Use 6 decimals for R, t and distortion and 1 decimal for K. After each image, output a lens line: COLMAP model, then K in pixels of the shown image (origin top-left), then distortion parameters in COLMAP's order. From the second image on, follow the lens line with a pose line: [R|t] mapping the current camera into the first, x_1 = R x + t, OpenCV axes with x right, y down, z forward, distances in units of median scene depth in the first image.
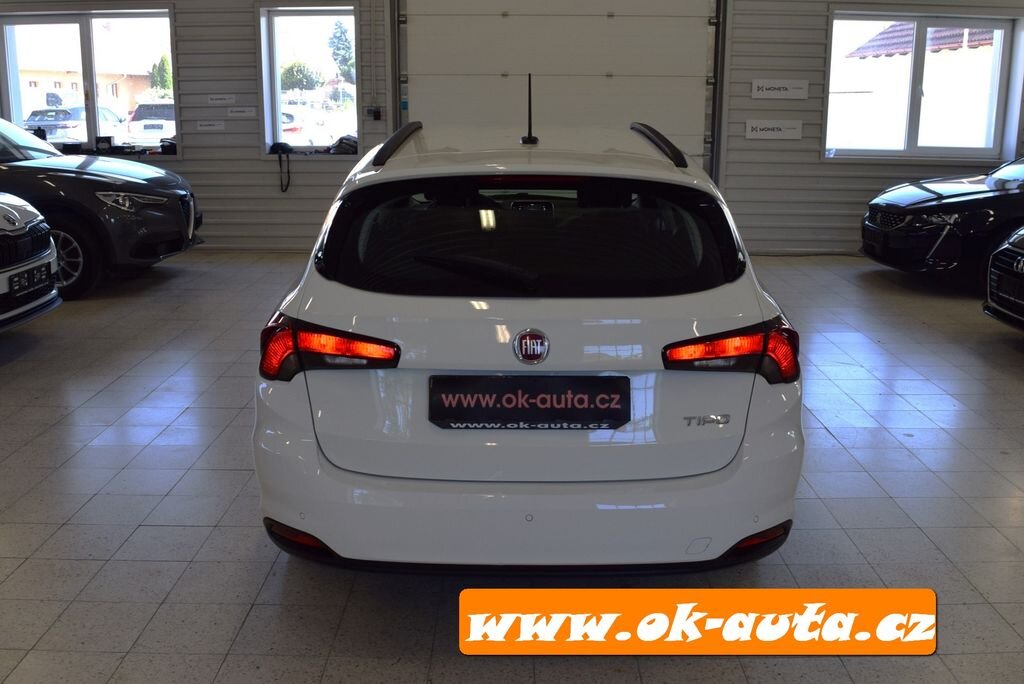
lens RADIAL K [[993.2, 0, 511.2], [0, 993.2, 317.8], [0, 0, 1]] dist [-0.091060, 0.005064]
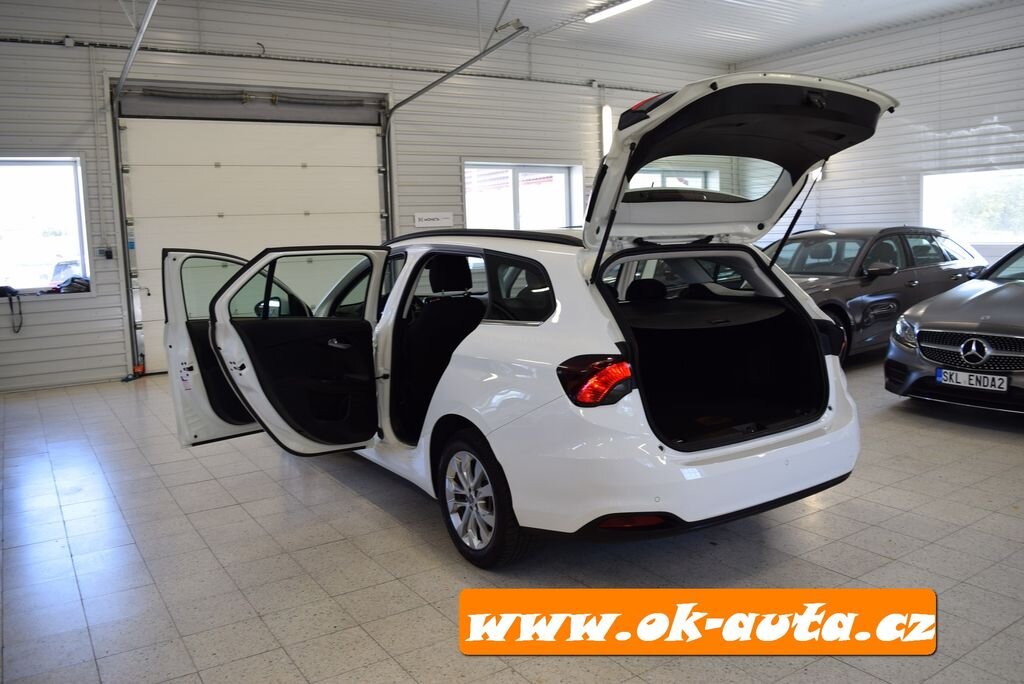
lens RADIAL K [[804.2, 0, 510.5], [0, 804.2, 328.6], [0, 0, 1]] dist [-0.063661, -0.003140]
pose [[0.840035, -0.096826, 0.533823, -0.293929], [0.156116, 0.985469, -0.066921, 0.004767], [-0.519586, 0.139555, 0.842944, 0.050143]]
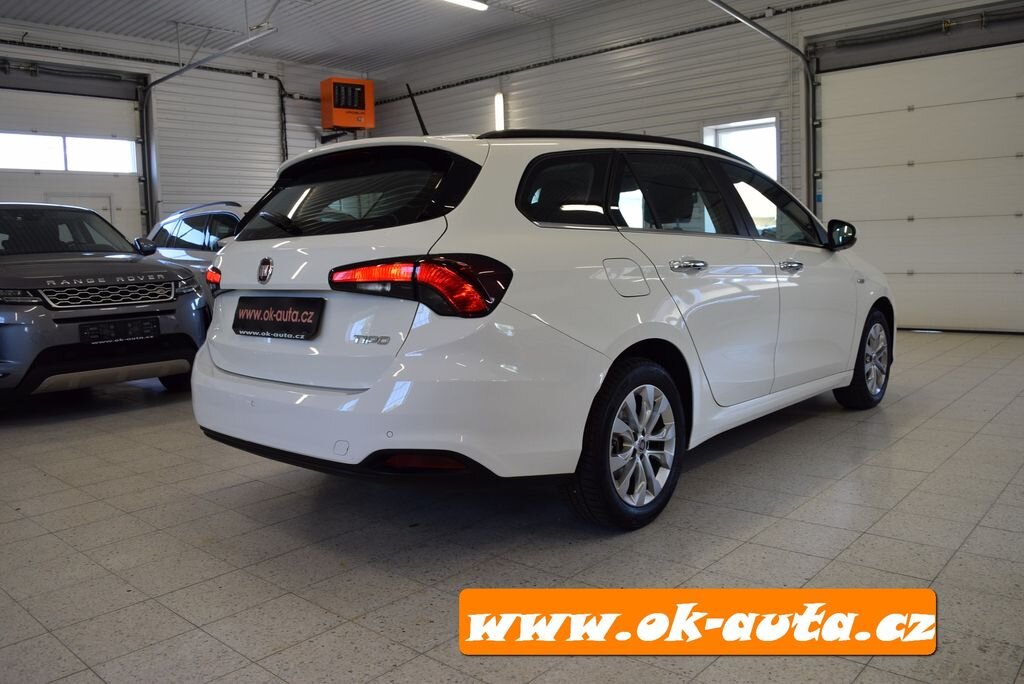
lens RADIAL K [[802.3, 0, 505.6], [0, 802.3, 321.8], [0, 0, 1]] dist [-0.084502, 0.010818]
pose [[0.748009, 0.030945, -0.662967, 0.287139], [-0.108271, 0.991220, -0.075892, 0.042519], [0.654798, 0.128548, 0.744792, 0.131958]]
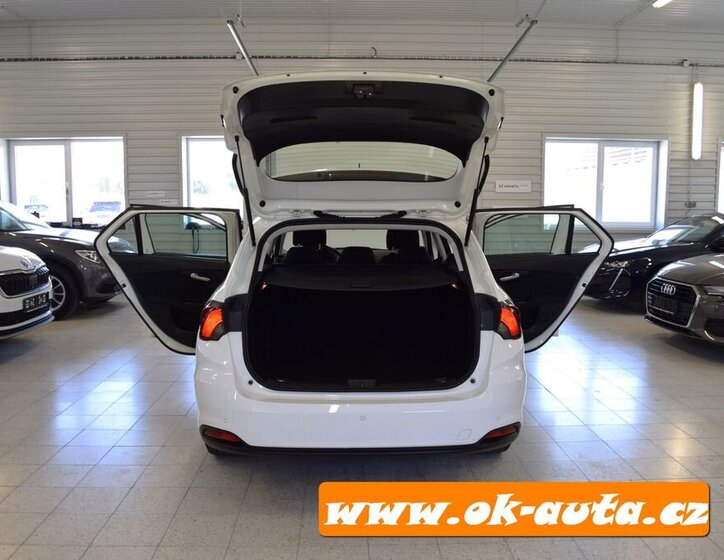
lens RADIAL K [[669.9, 0, 360.4], [0, 669.9, 265.2], [0, 0, 1]] dist [-0.078676, 0.004944]
pose [[0.999513, -0.006216, 0.030576, -0.005720], [0.009903, 0.992485, -0.121965, 0.025124], [-0.029588, 0.122209, 0.992063, -0.046580]]
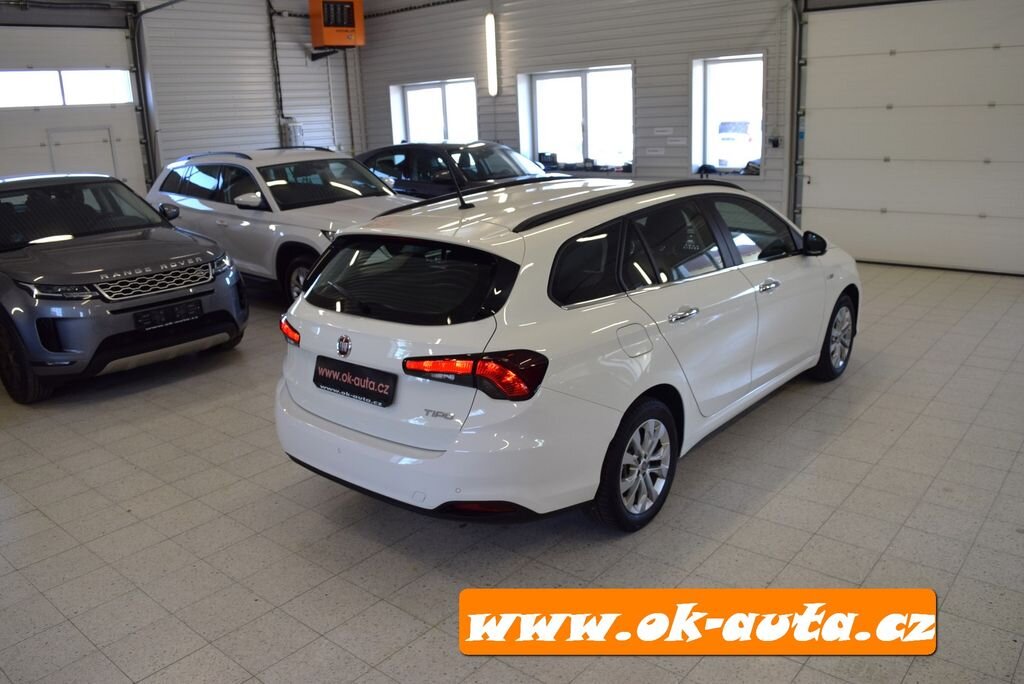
lens RADIAL K [[802.3, 0, 505.6], [0, 802.3, 321.8], [0, 0, 1]] dist [-0.084502, 0.010818]
pose [[0.763728, 0.122736, -0.633763, 0.312734], [-0.094101, 0.992439, 0.078801, -0.041342], [0.638643, -0.000545, 0.769503, 0.051450]]
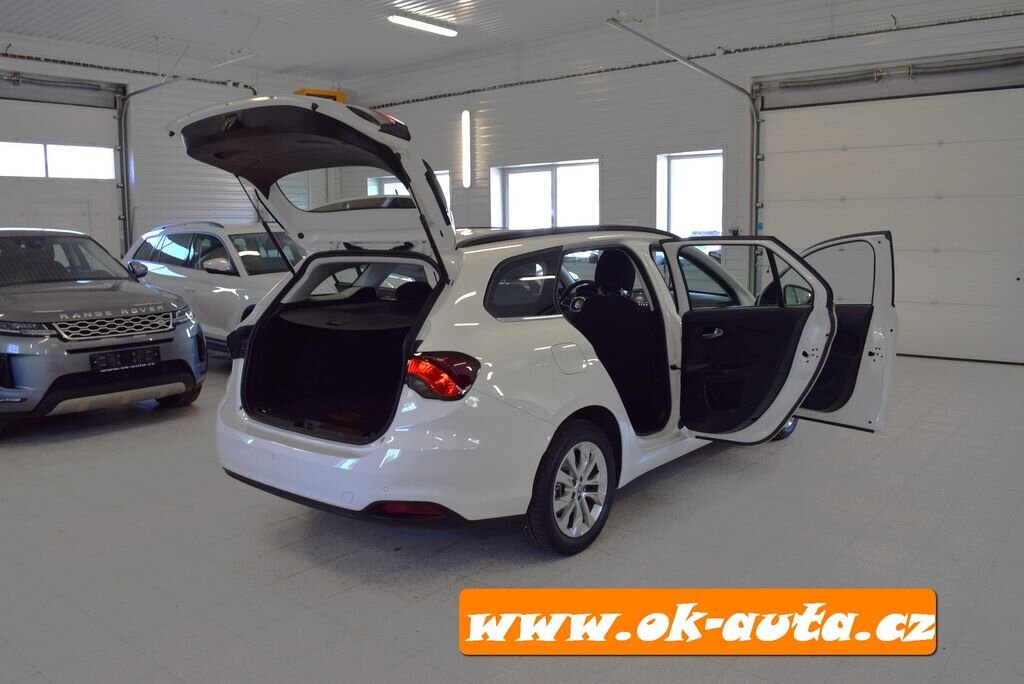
lens RADIAL K [[802.3, 0, 505.6], [0, 802.3, 321.8], [0, 0, 1]] dist [-0.084502, 0.010818]
pose [[0.778604, 0.056659, -0.624953, 0.339860], [-0.121959, 0.990588, -0.062136, 0.004949], [0.615550, 0.124598, 0.778186, 0.058682]]
